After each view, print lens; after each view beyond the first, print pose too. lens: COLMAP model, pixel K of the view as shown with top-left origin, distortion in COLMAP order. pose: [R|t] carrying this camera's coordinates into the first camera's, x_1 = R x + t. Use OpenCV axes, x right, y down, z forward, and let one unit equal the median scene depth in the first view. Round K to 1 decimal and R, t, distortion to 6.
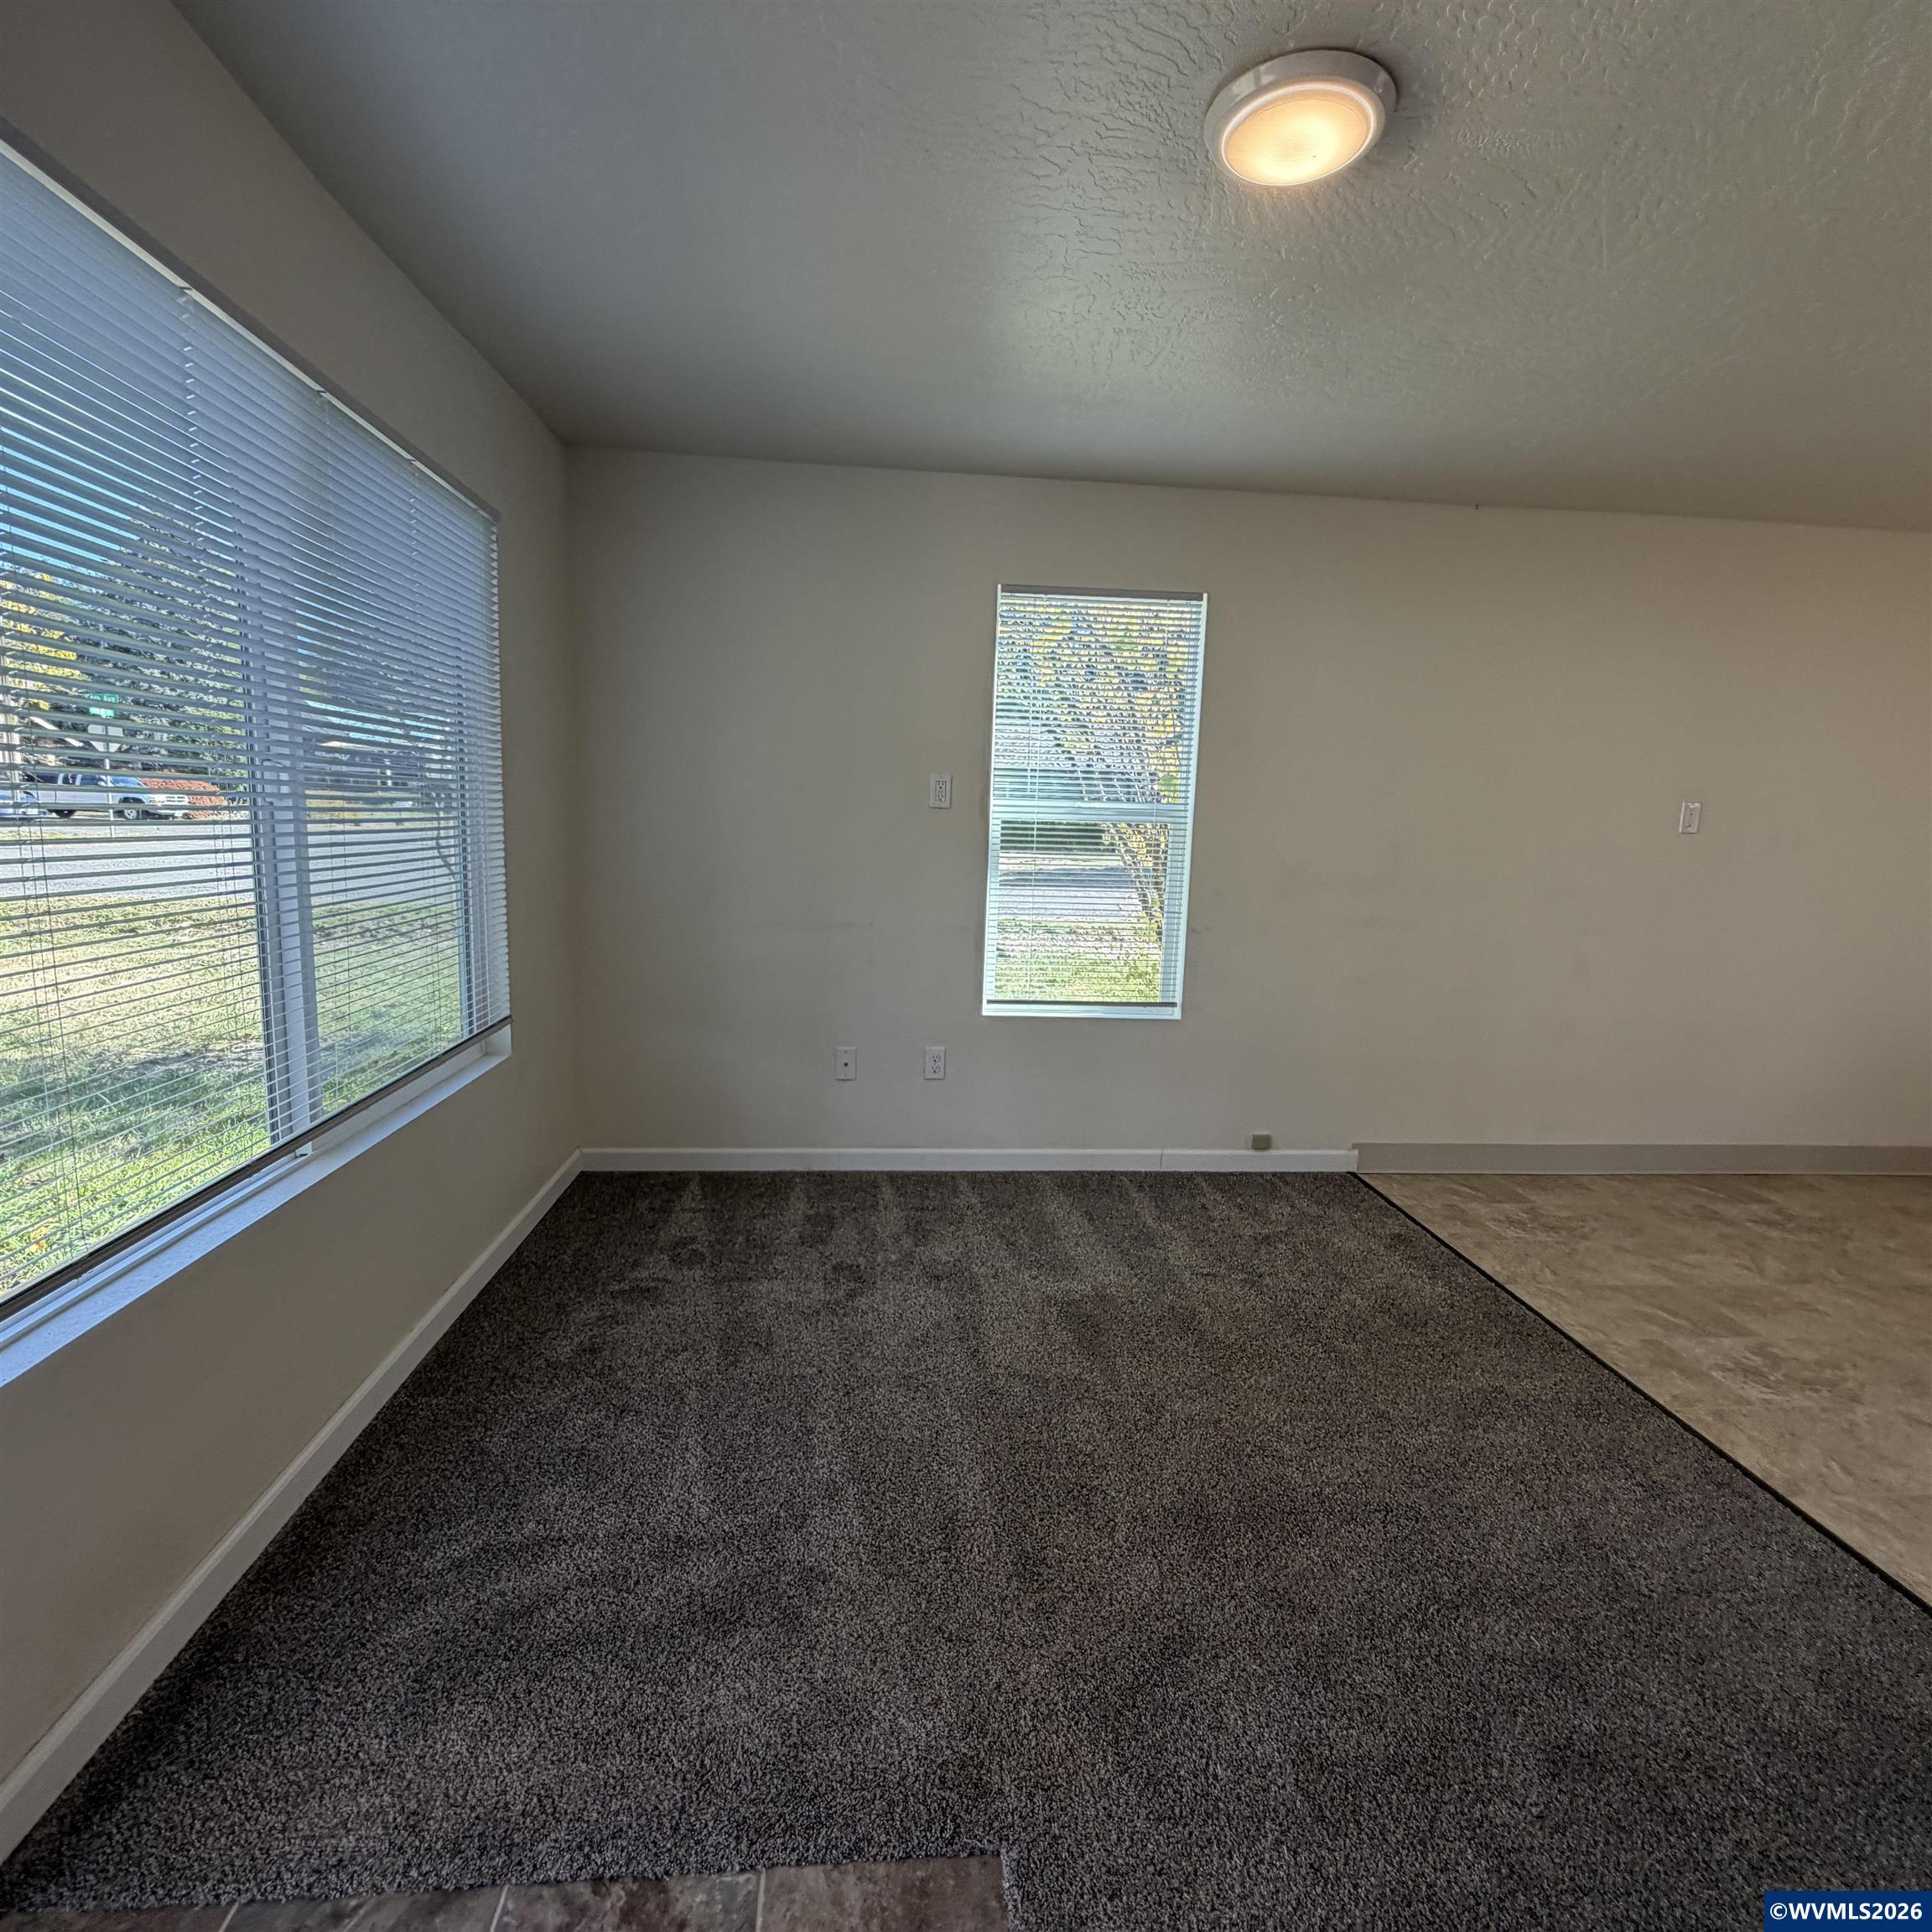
lens RADIAL K [[1033.9, 0, 963.0], [0, 1033.9, 967.3], [0, 0, 1]] dist [0.001062, -0.001070]
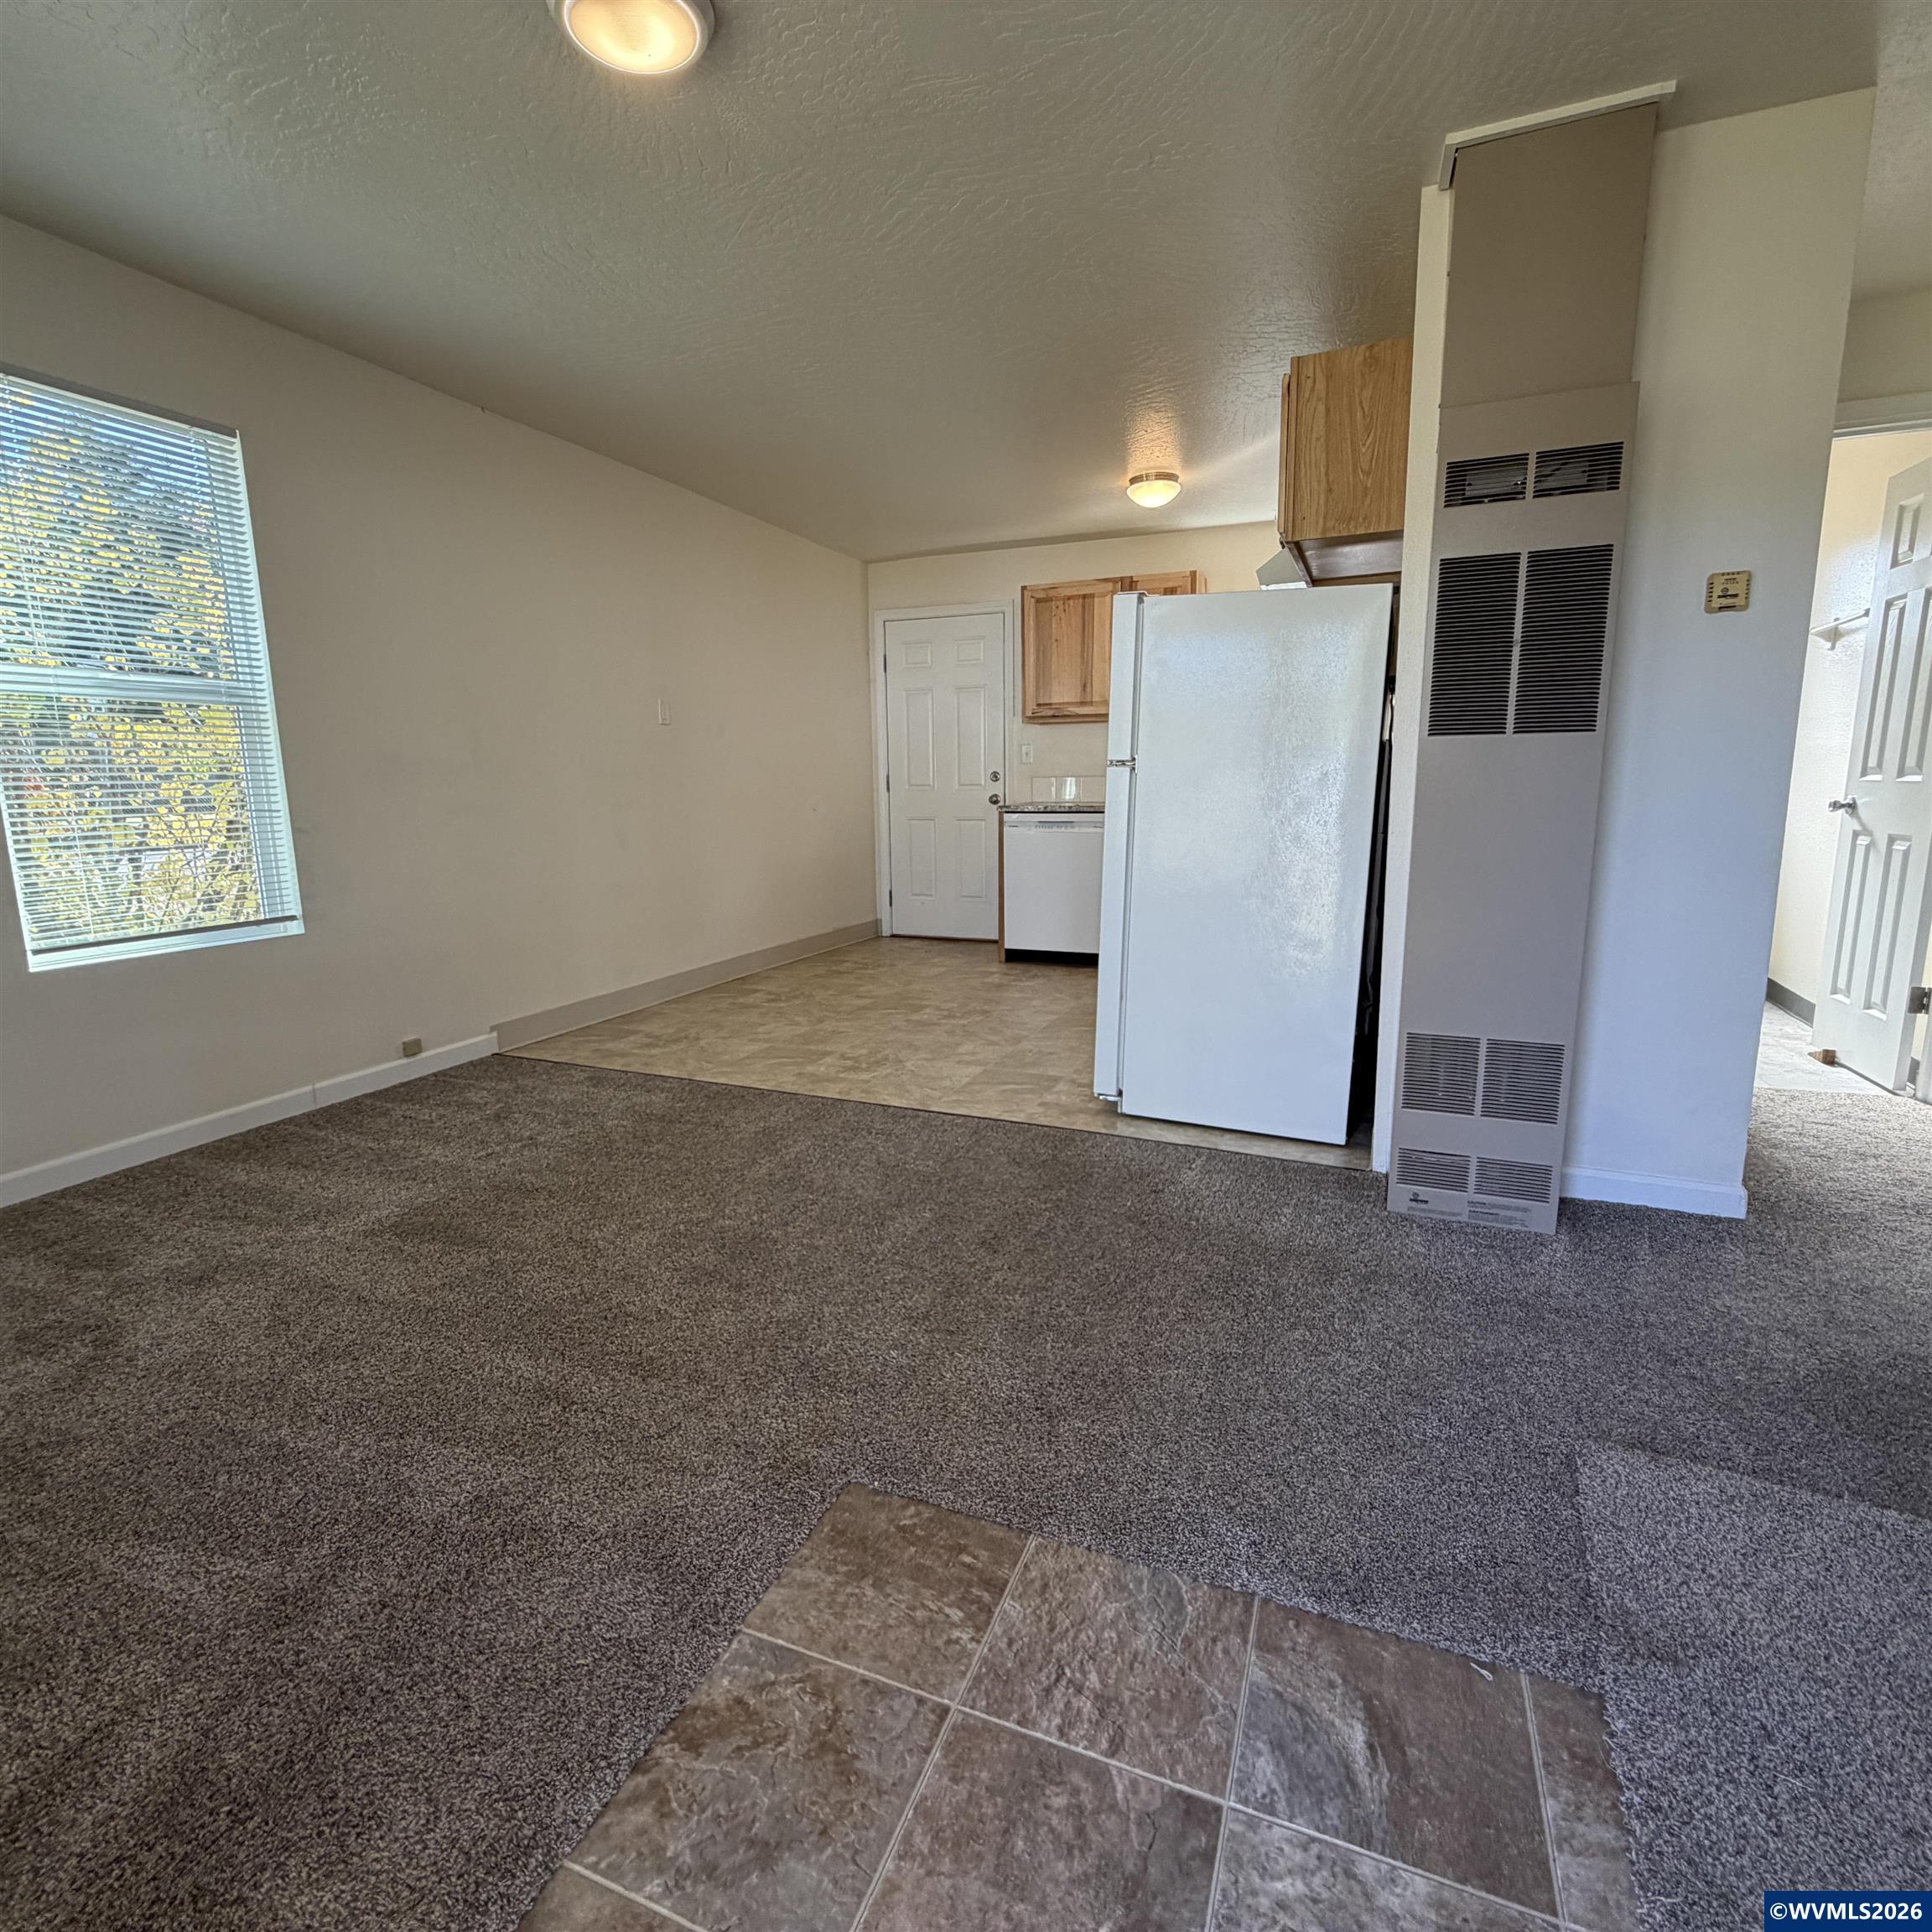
lens RADIAL K [[1033.9, 0, 963.0], [0, 1033.9, 967.3], [0, 0, 1]] dist [0.001062, -0.001070]
pose [[0.447179, -0.195340, 0.872854, -0.362135], [0.154656, 0.978049, 0.139649, 0.049163], [-0.880973, 0.072544, 0.467573, 0.114152]]
